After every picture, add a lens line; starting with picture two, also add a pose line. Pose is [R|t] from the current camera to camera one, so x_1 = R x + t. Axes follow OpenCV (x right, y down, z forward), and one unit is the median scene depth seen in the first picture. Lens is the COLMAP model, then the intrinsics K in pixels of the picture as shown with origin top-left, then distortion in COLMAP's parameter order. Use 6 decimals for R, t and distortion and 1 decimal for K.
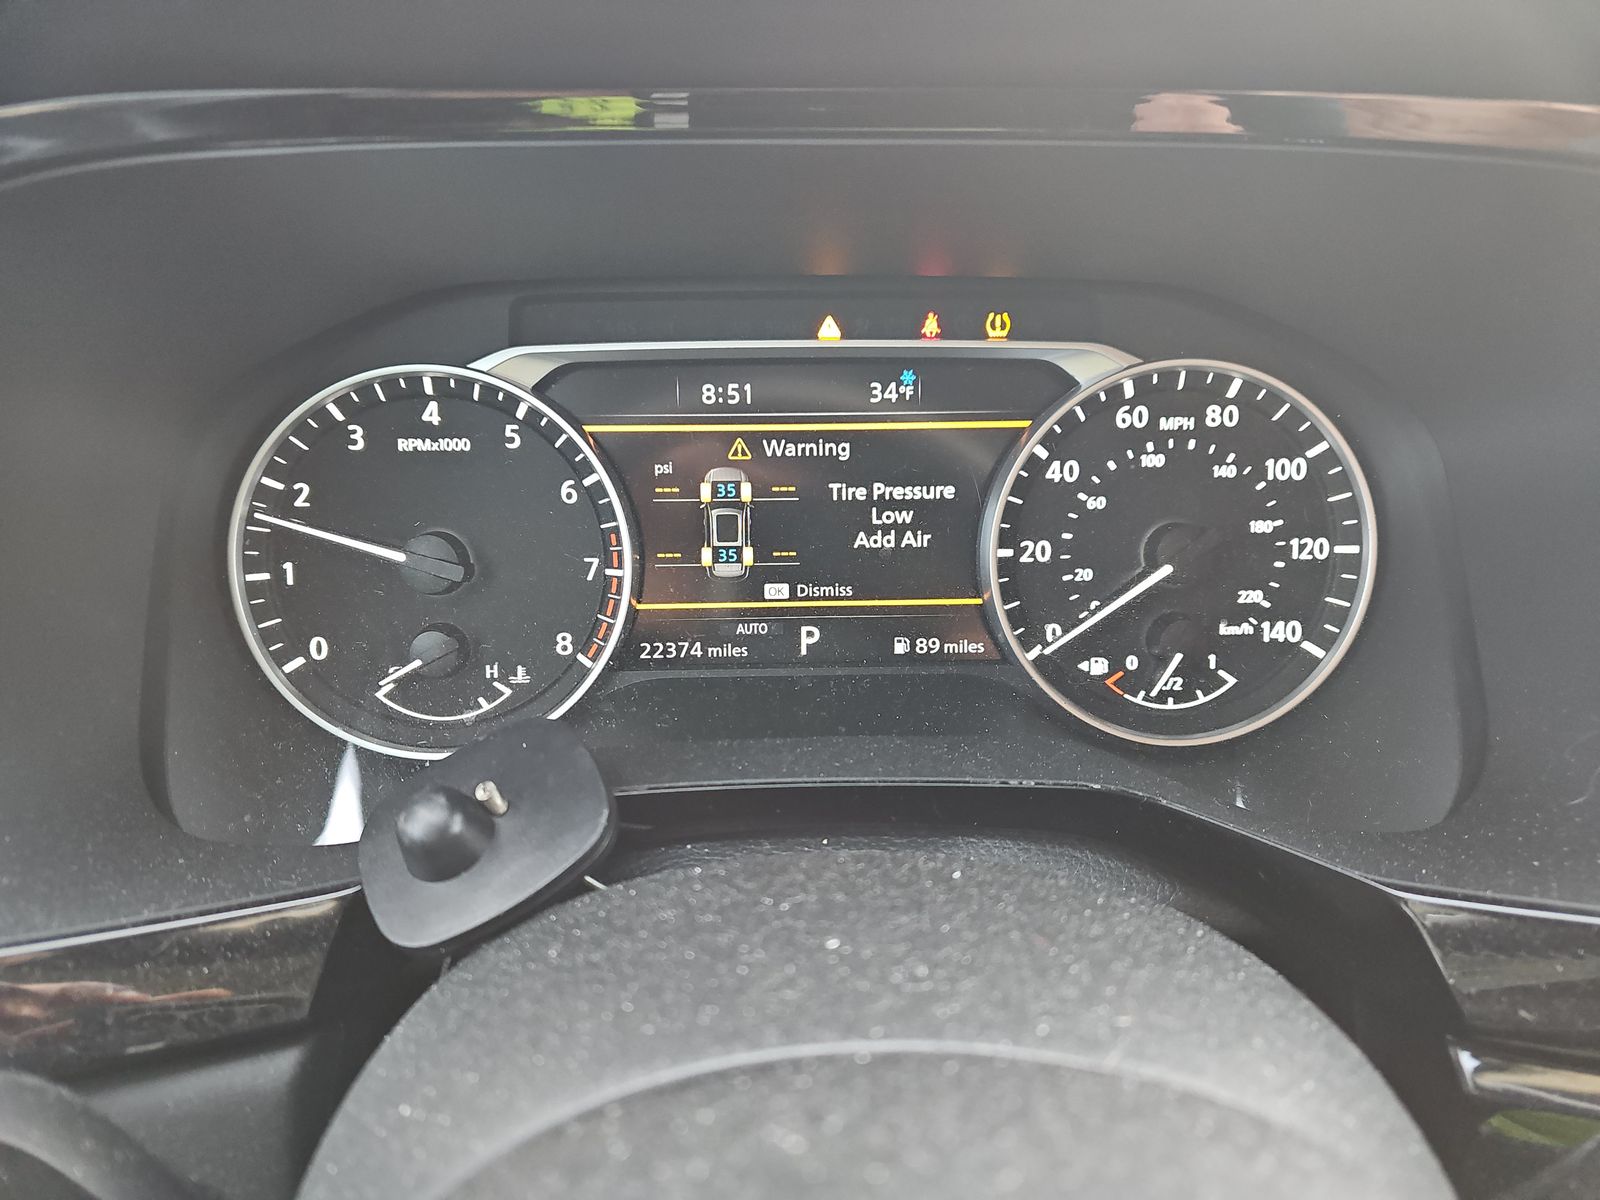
lens RADIAL K [[1057.1, 0, 789.6], [0, 1057.1, 600.1], [0, 0, 1]] dist [0.010295, -0.004442]
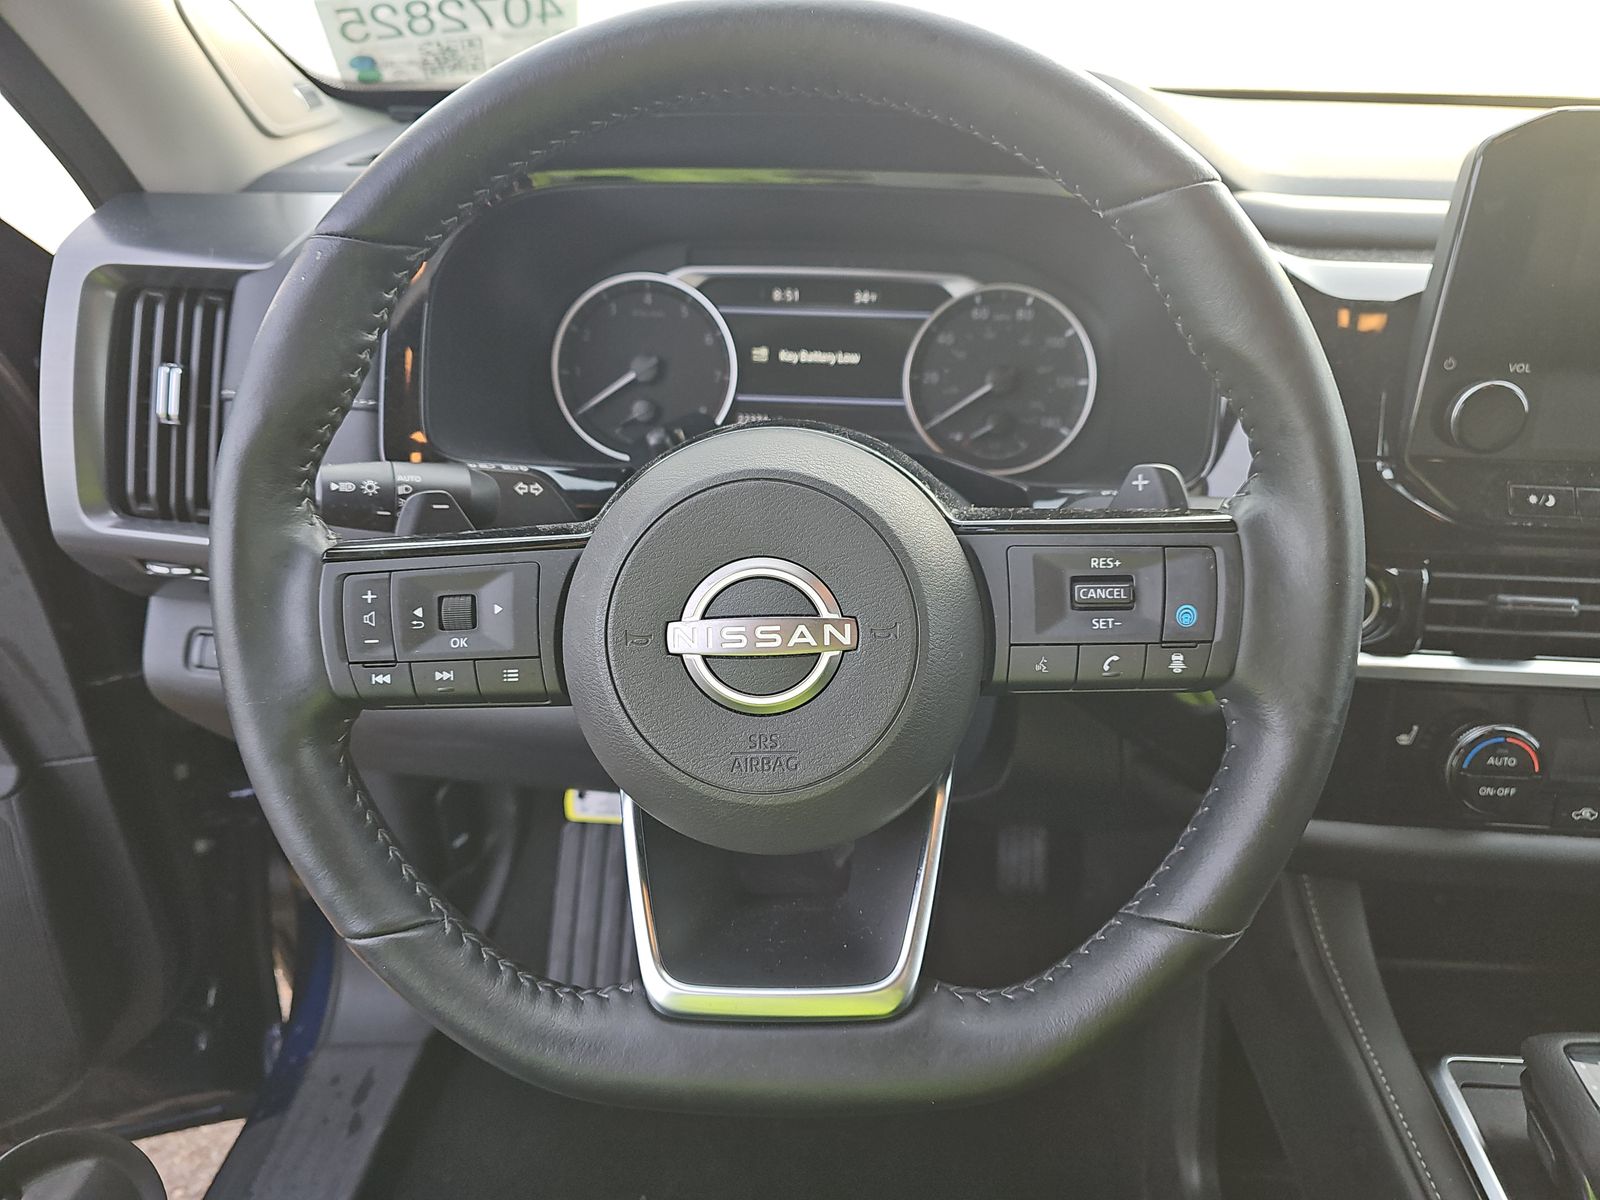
lens RADIAL K [[1057.1, 0, 791.8], [0, 1057.1, 597.5], [0, 0, 1]] dist [0.010295, -0.004442]
pose [[0.994957, 0.058364, -0.081571, 0.158495], [-0.057064, 0.998205, 0.018184, 0.364081], [0.082486, -0.013437, 0.996502, -1.096663]]
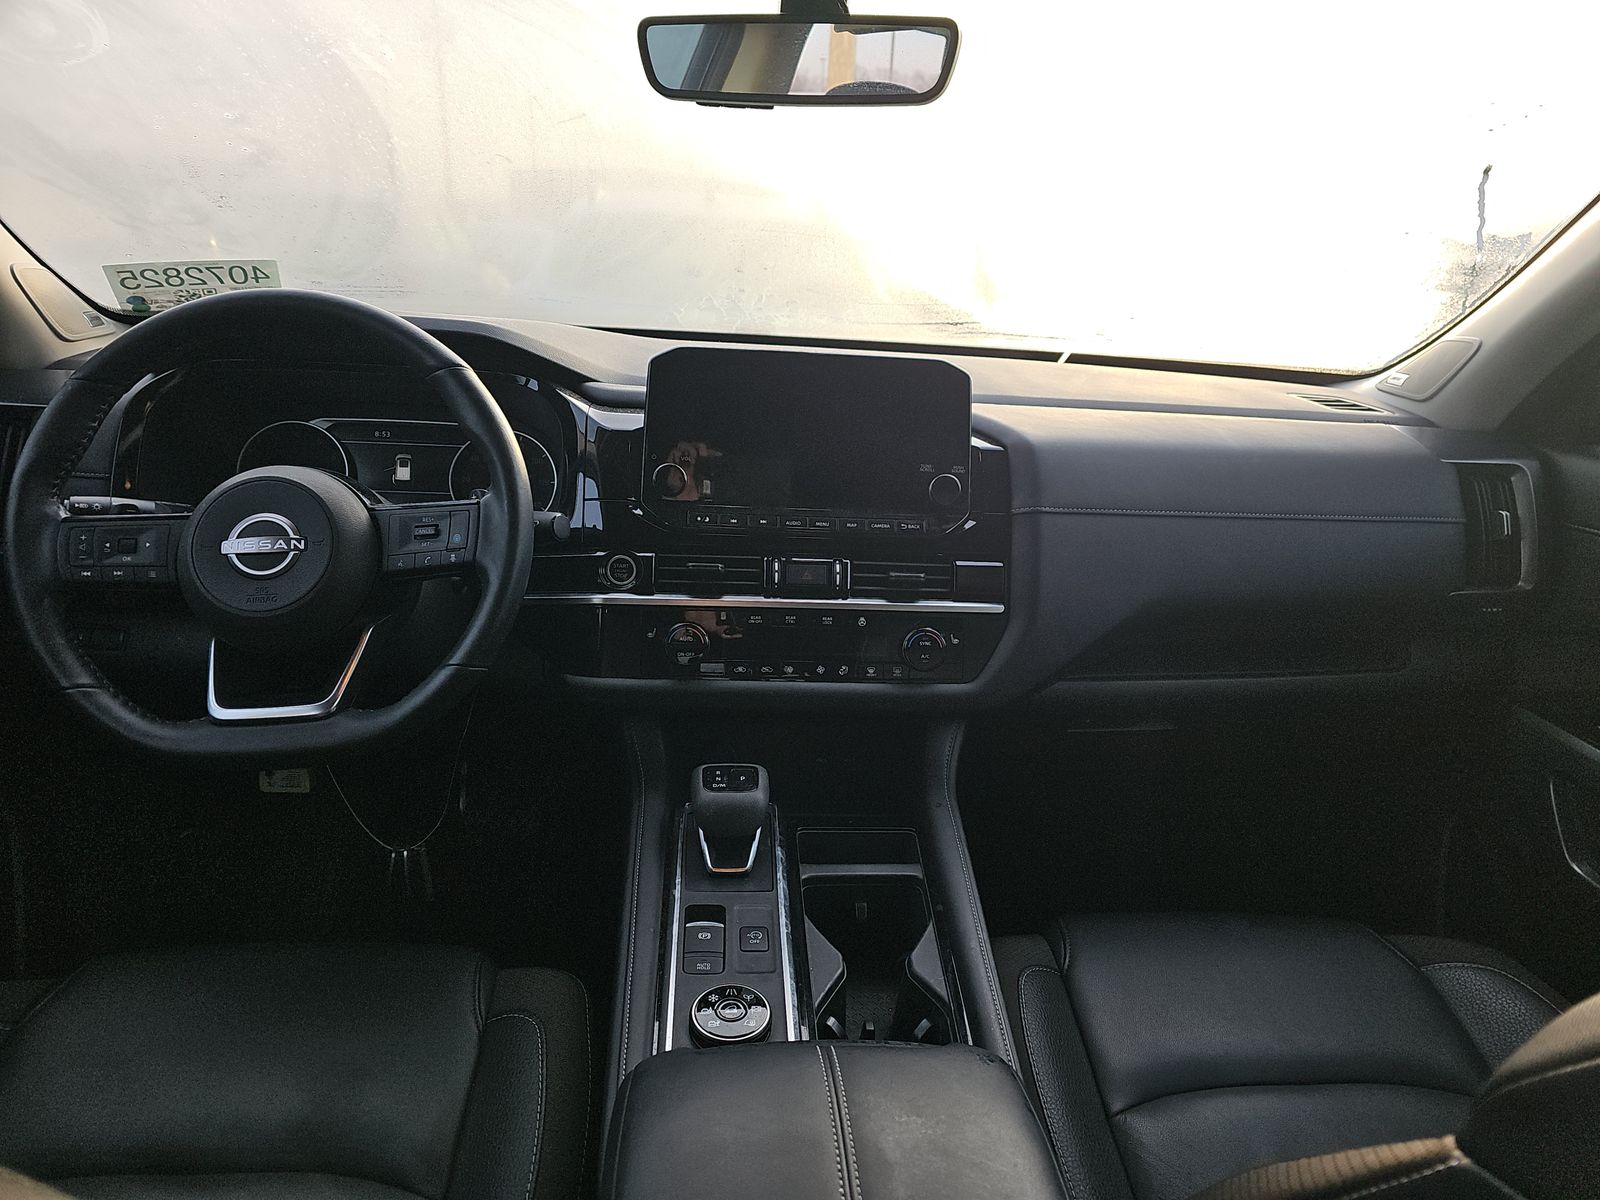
lens RADIAL K [[1057.1, 0, 816.0], [0, 1057.1, 609.1], [0, 0, 1]] dist [0.010295, -0.004442]
pose [[0.997443, 0.033290, 0.063240, 1.234088], [-0.022165, 0.985349, -0.169105, 0.991803], [-0.067943, 0.167271, 0.983567, -2.619537]]
